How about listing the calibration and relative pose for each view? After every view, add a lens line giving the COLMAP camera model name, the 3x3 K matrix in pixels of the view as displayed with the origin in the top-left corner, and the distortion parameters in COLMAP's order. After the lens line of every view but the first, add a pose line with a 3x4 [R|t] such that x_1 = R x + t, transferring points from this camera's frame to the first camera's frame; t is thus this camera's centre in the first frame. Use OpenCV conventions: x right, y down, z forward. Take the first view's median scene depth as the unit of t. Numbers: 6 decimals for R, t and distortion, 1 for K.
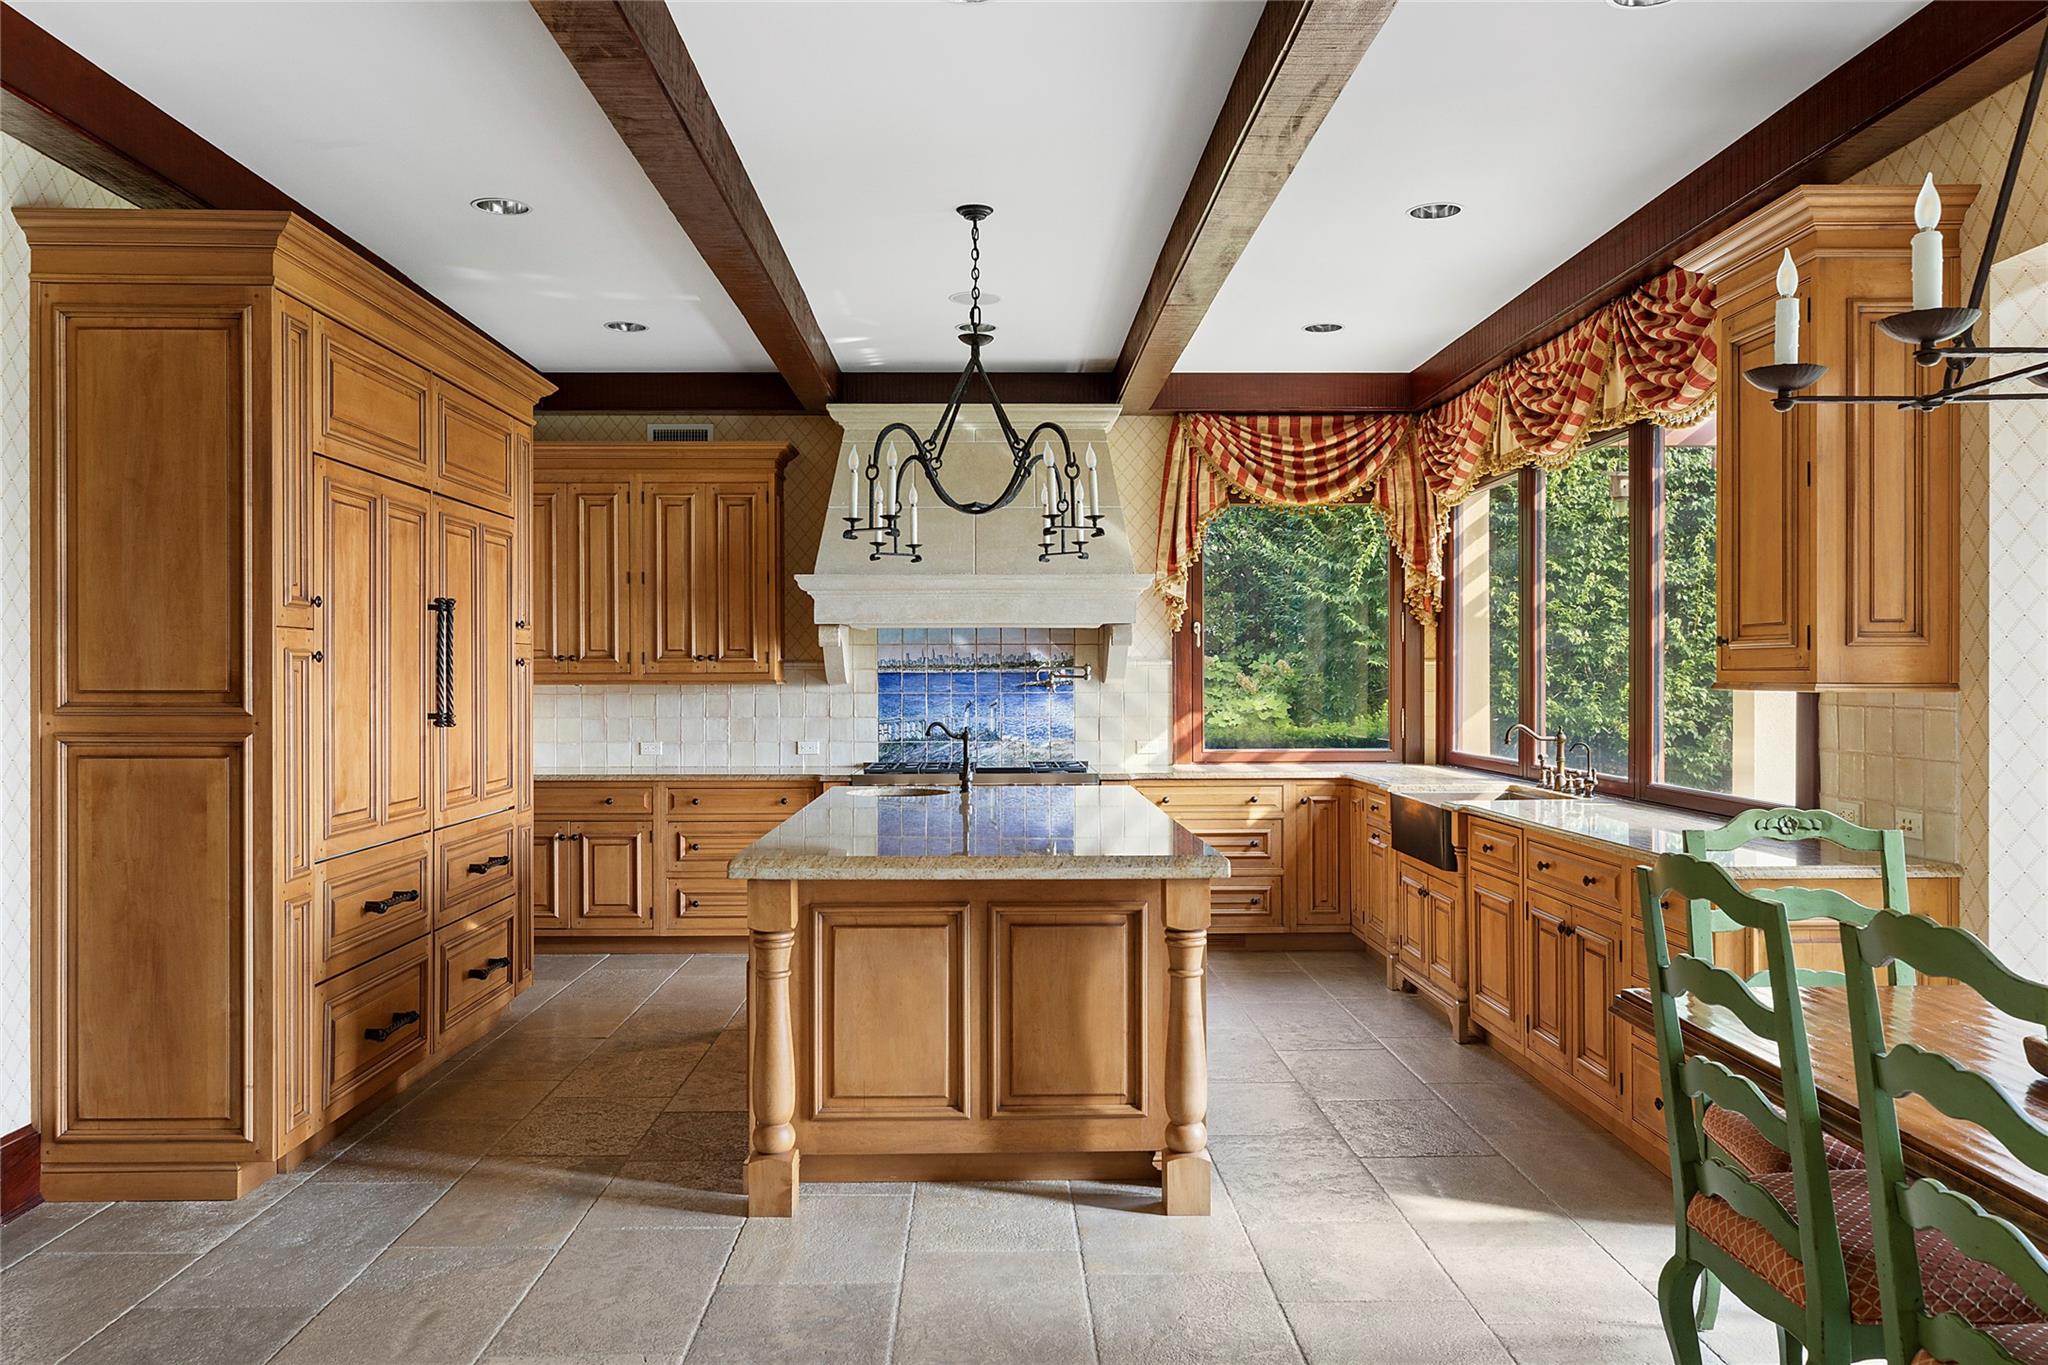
lens RADIAL K [[1590.9, 0, 1024.0], [0, 1590.9, 682.5], [0, 0, 1]] dist [0.000091, -0.000059]
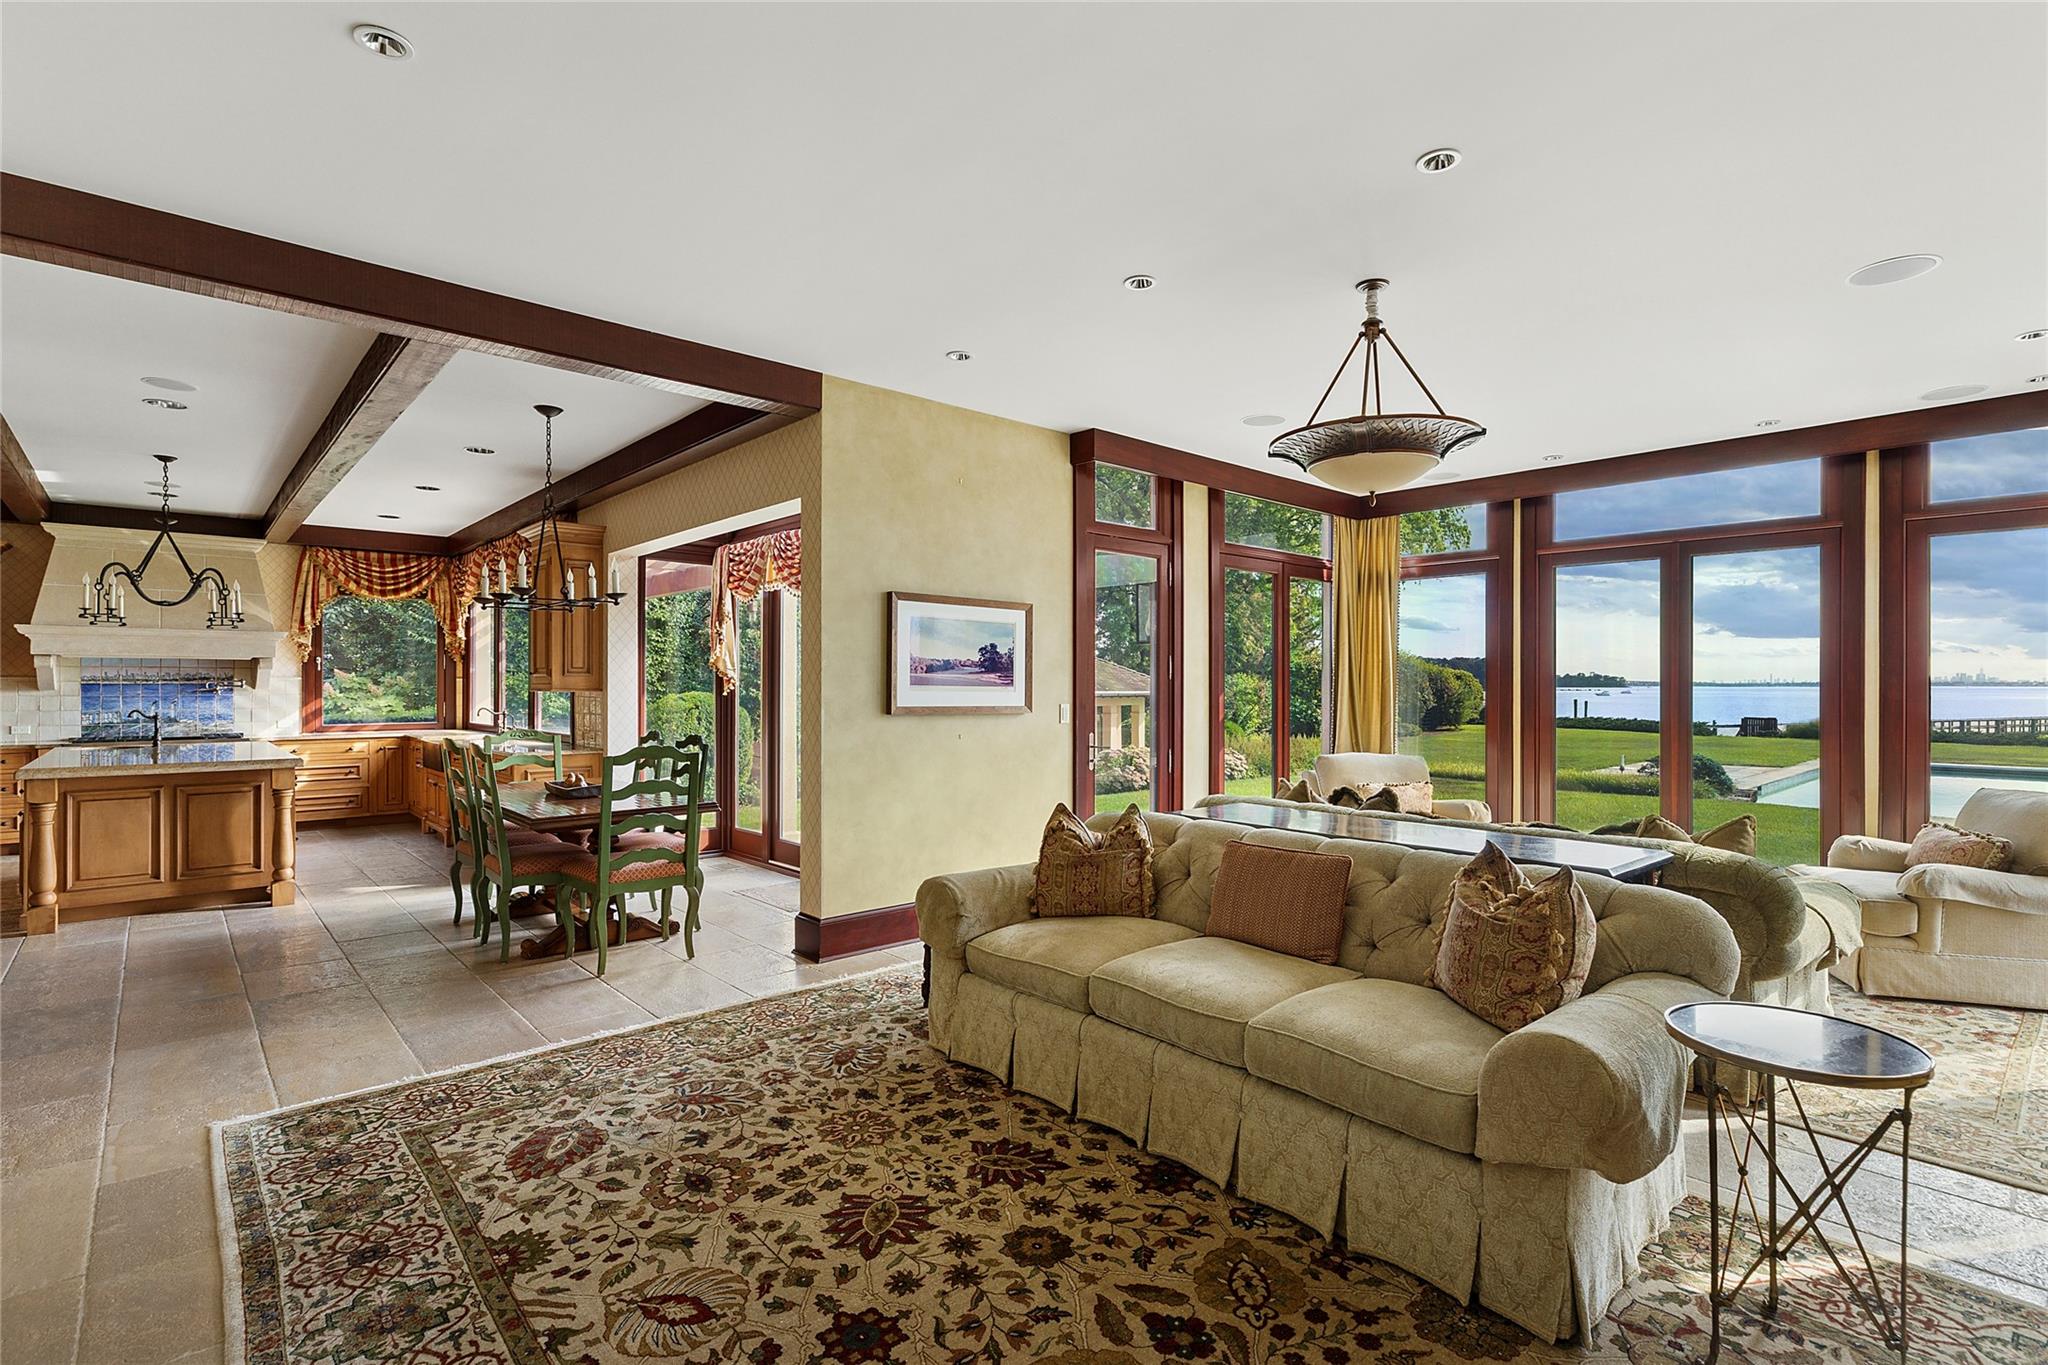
lens RADIAL K [[966.6, 0, 1024.0], [0, 966.6, 682.5], [0, 0, 1]] dist [0.000036, 0.000202]
pose [[0.760335, 0.003434, 0.649522, 0.001216], [0.001472, 0.999974, -0.007009, 0.001294], [-0.649529, 0.006285, 0.760311, -0.427723]]
